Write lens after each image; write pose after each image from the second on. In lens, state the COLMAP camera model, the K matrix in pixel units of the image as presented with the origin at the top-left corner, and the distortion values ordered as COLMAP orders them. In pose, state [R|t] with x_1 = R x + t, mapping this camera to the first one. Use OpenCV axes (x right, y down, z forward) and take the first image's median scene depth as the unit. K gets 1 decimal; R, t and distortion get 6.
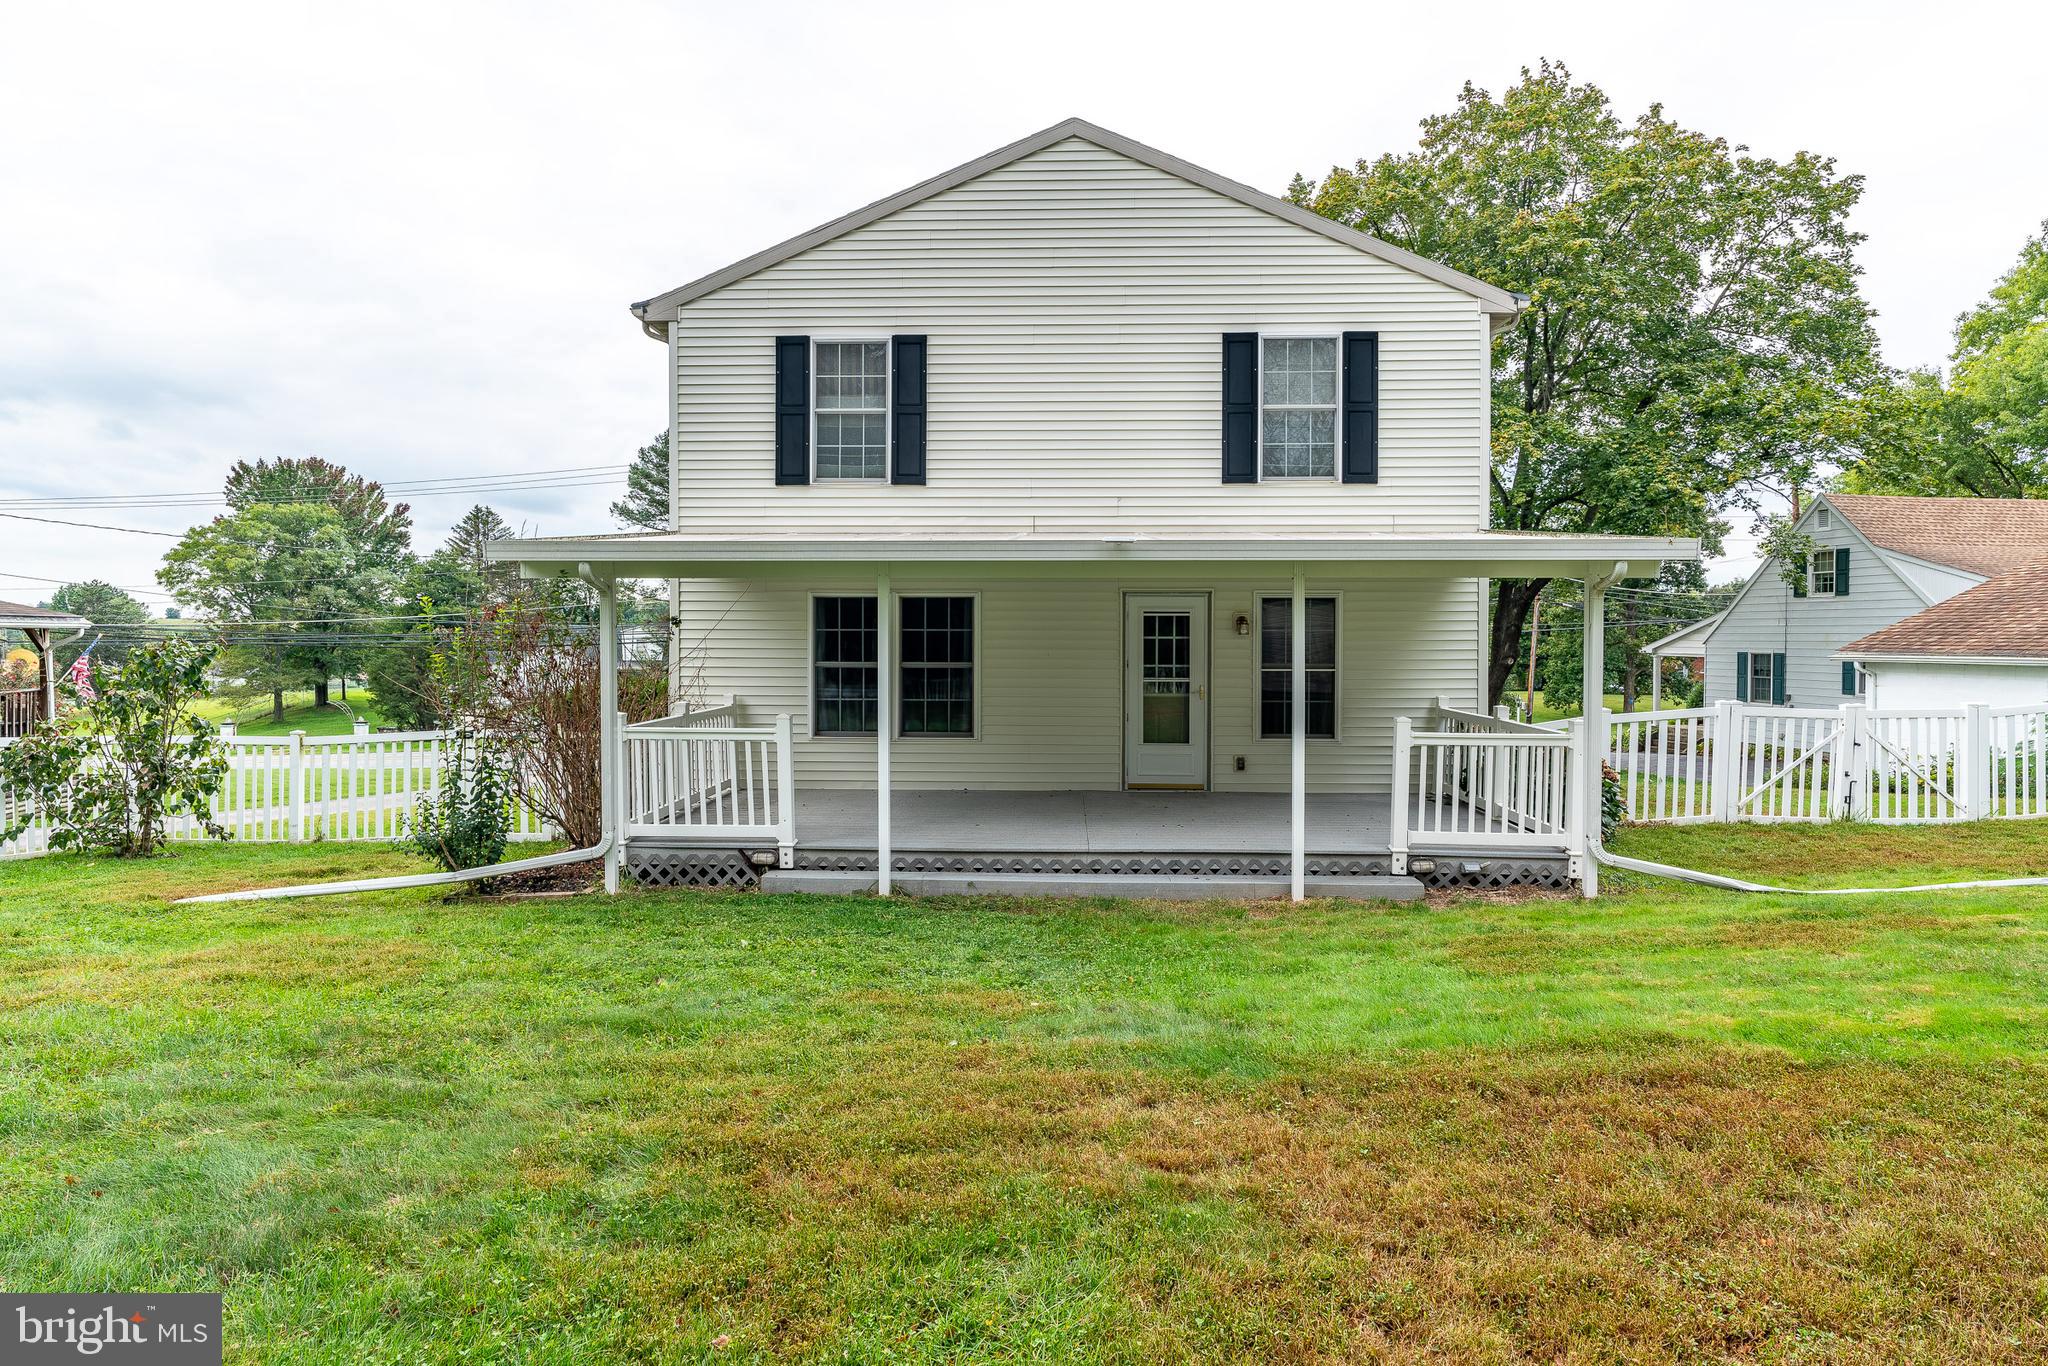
lens RADIAL K [[1089.0, 0, 1027.5], [0, 1089.0, 656.7], [0, 0, 1]] dist [-0.005245, -0.000291]
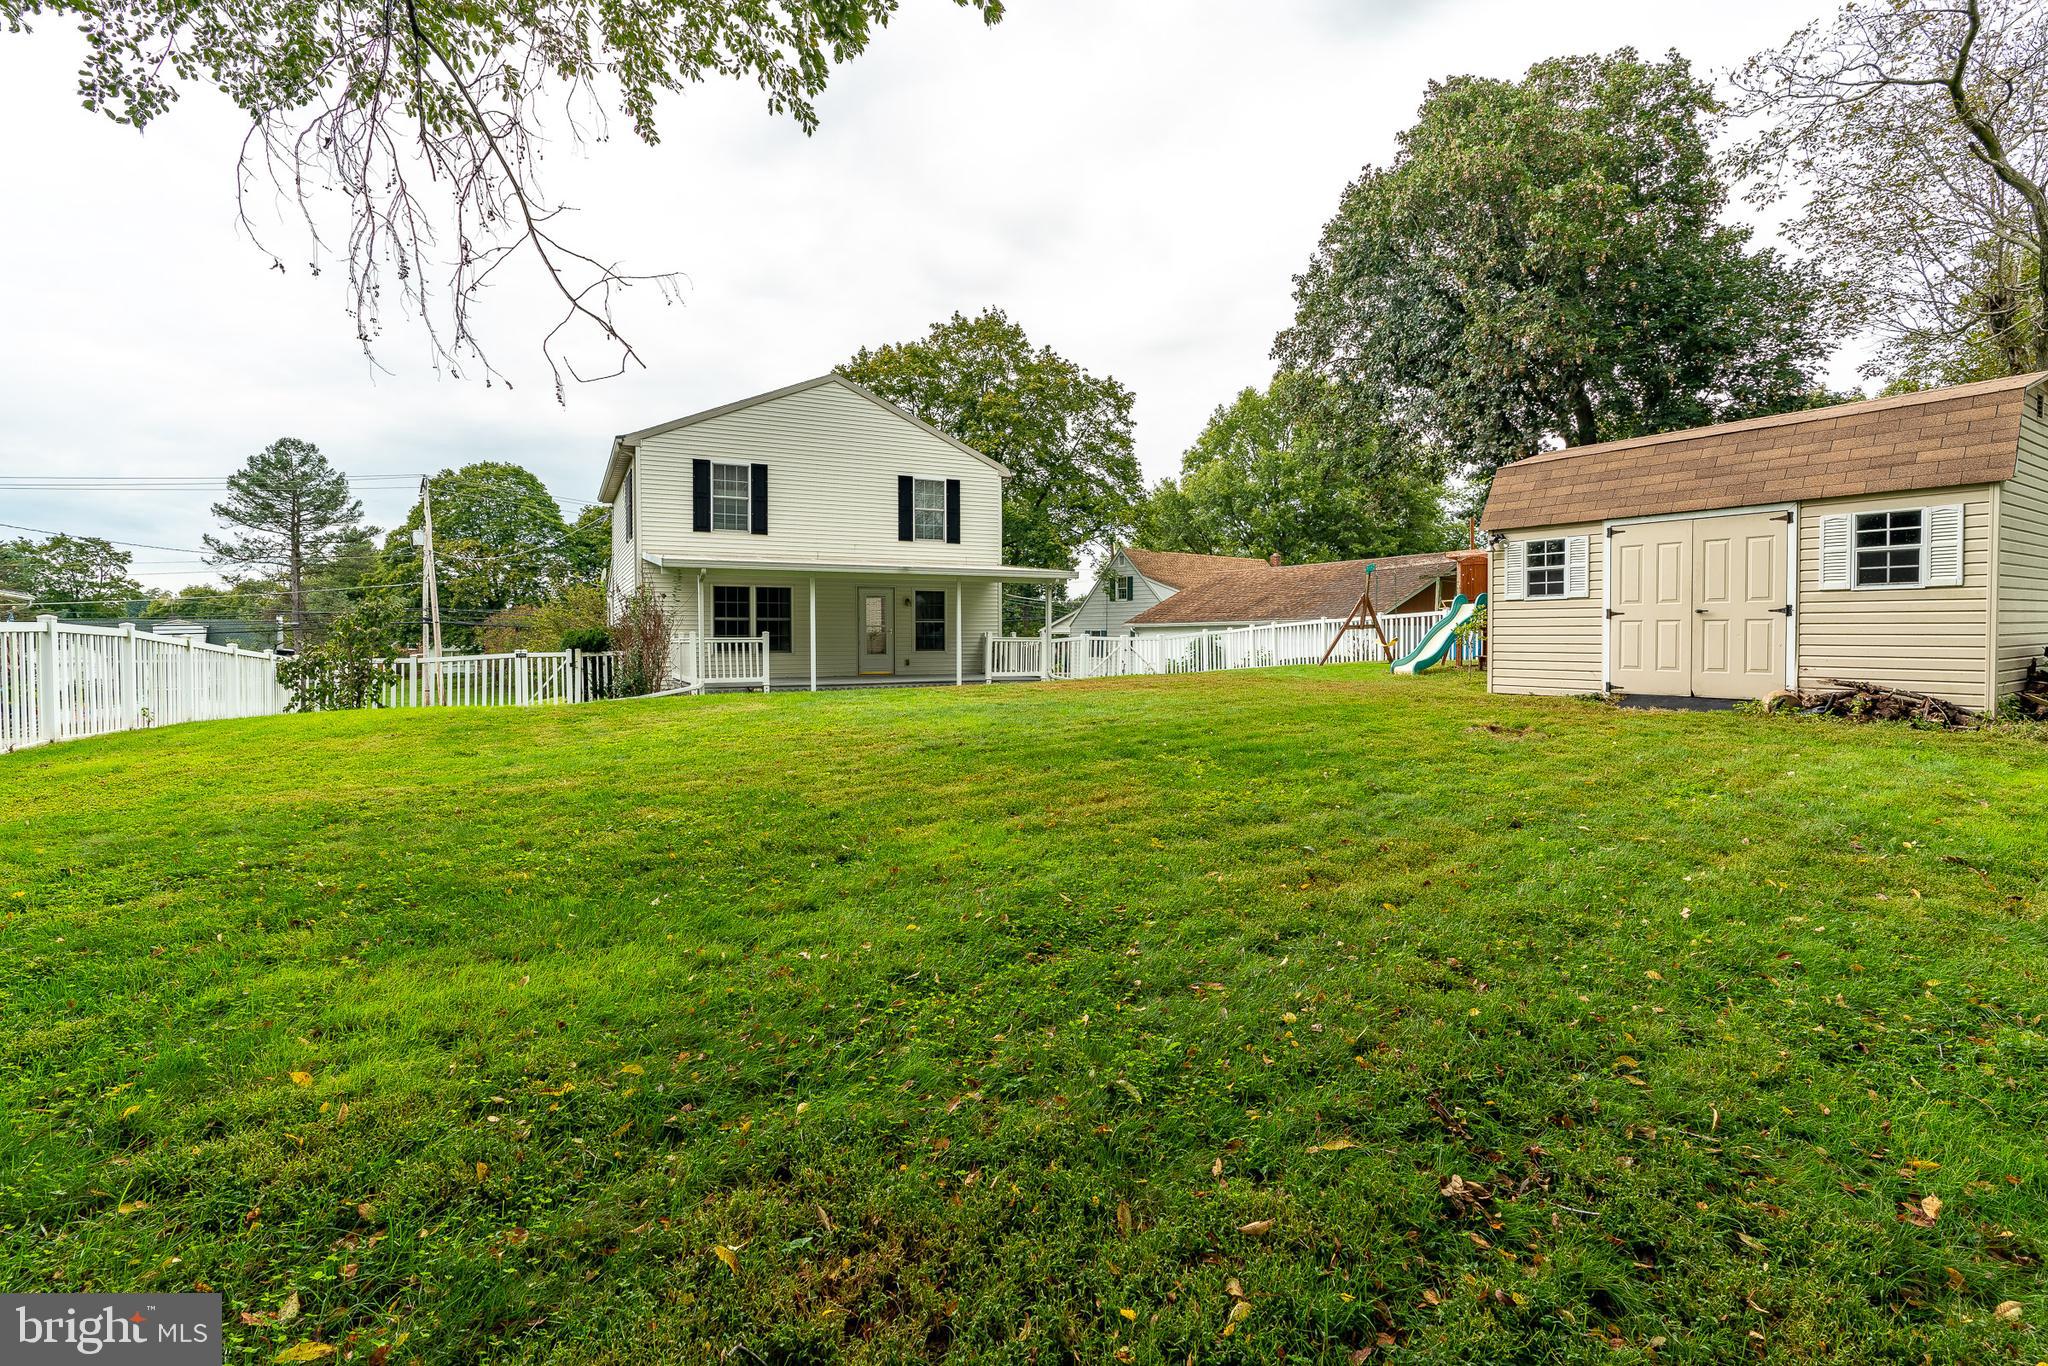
lens RADIAL K [[921.4, 0, 991.1], [0, 921.4, 659.4], [0, 0, 1]] dist [0.000287, 0.000080]
pose [[0.886995, -0.014524, 0.461551, -0.538904], [0.012453, 0.999894, 0.007533, 0.078268], [-0.461612, -0.000935, 0.887082, -0.802032]]
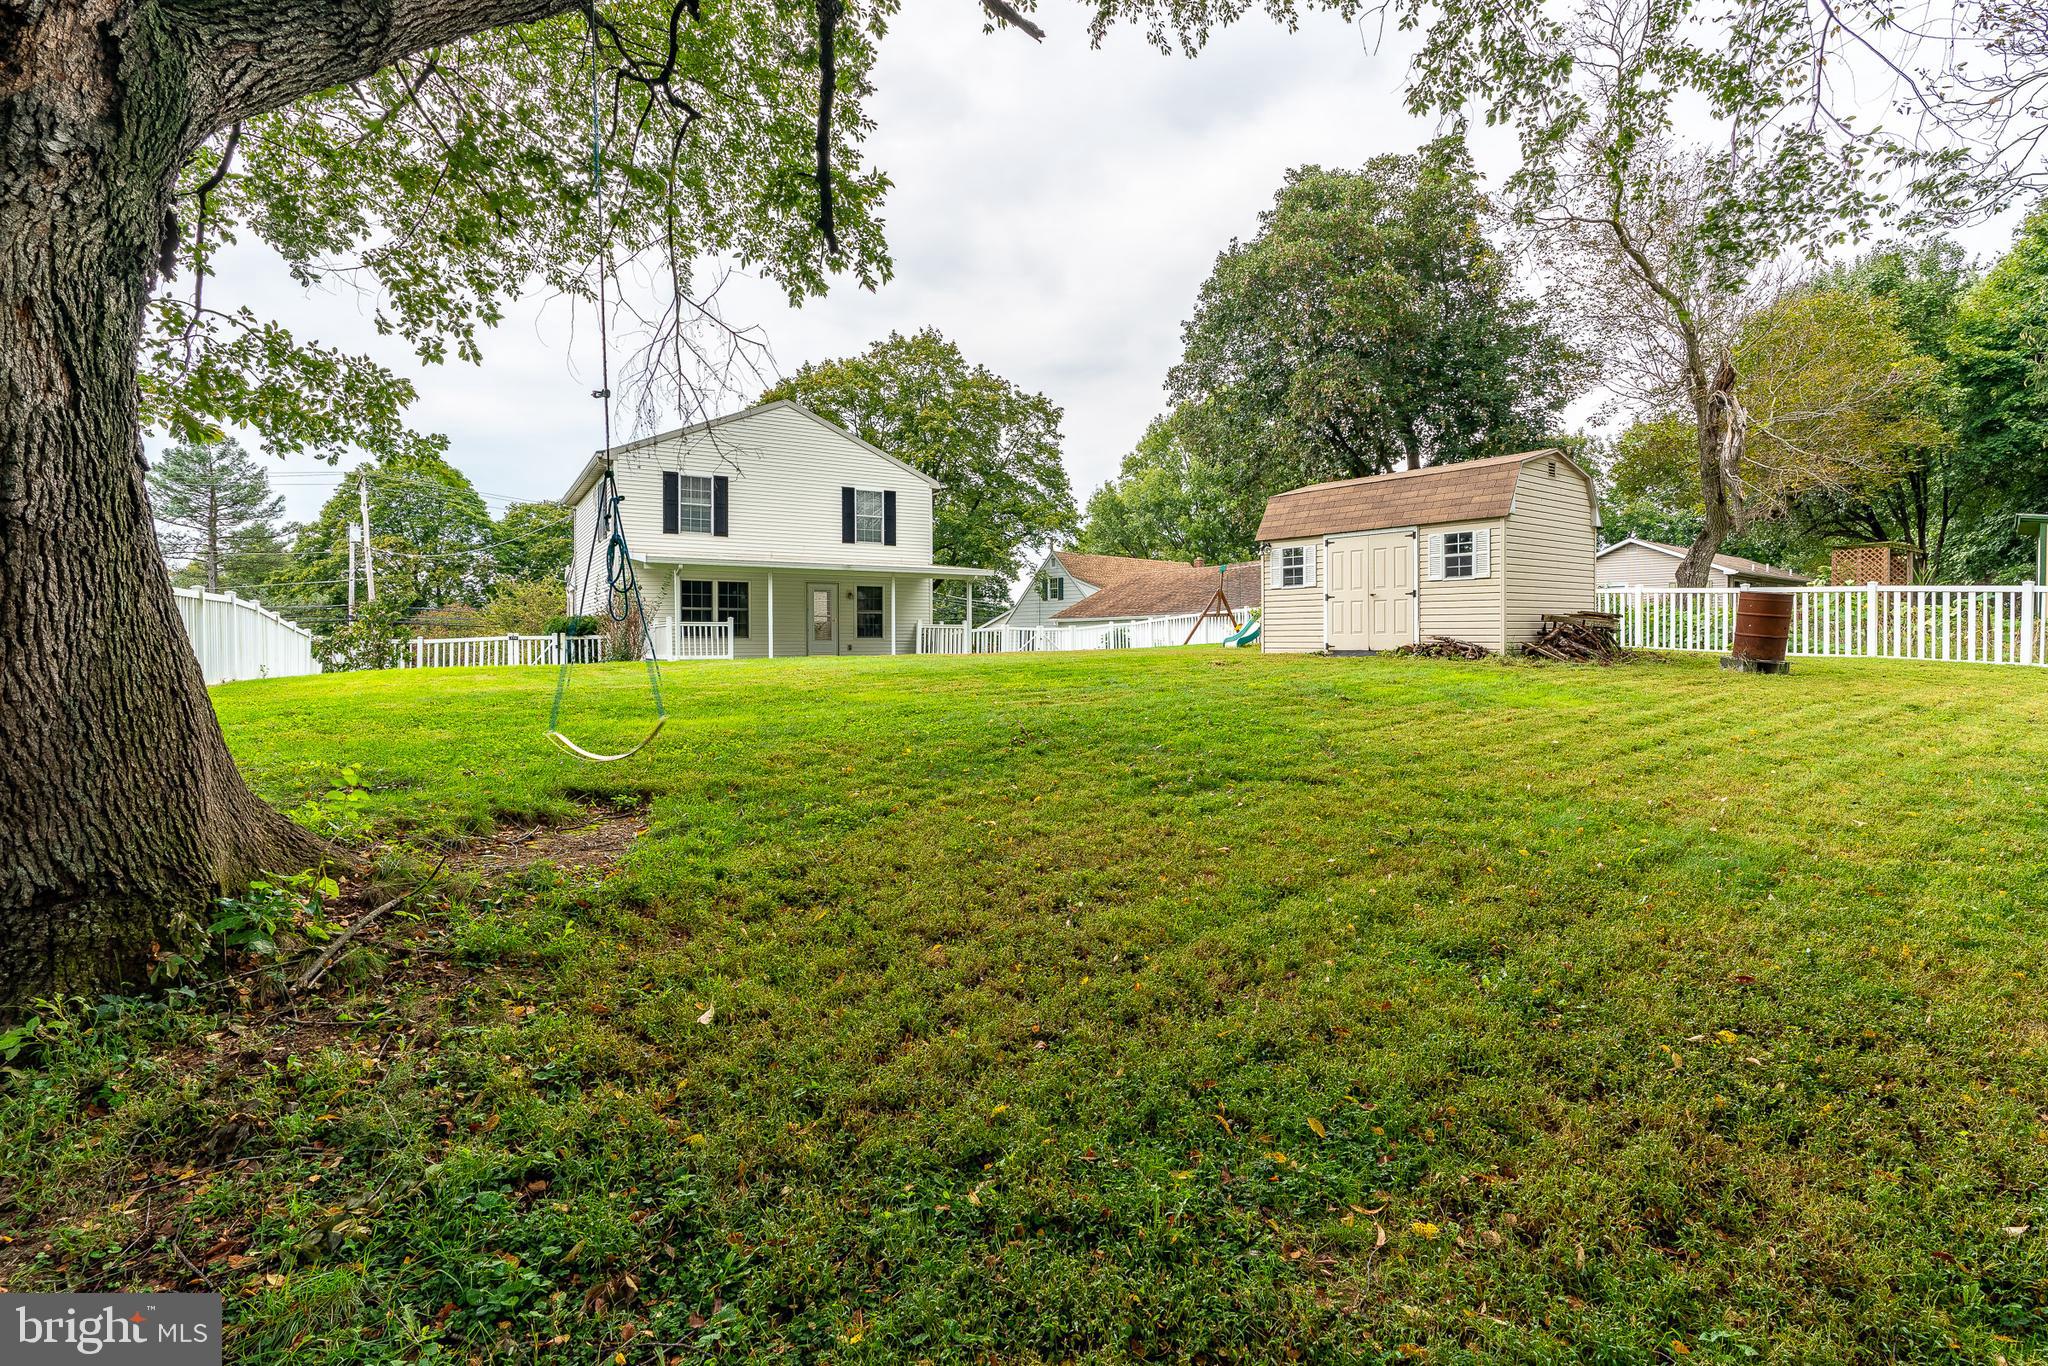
lens RADIAL K [[981.2, 0, 1033.8], [0, 981.2, 654.5], [0, 0, 1]] dist [-0.001812, -0.000207]
pose [[0.839126, -0.008438, 0.543872, -0.722354], [0.013897, 0.999886, -0.005928, 0.133211], [-0.543760, 0.012533, 0.839147, -1.244943]]
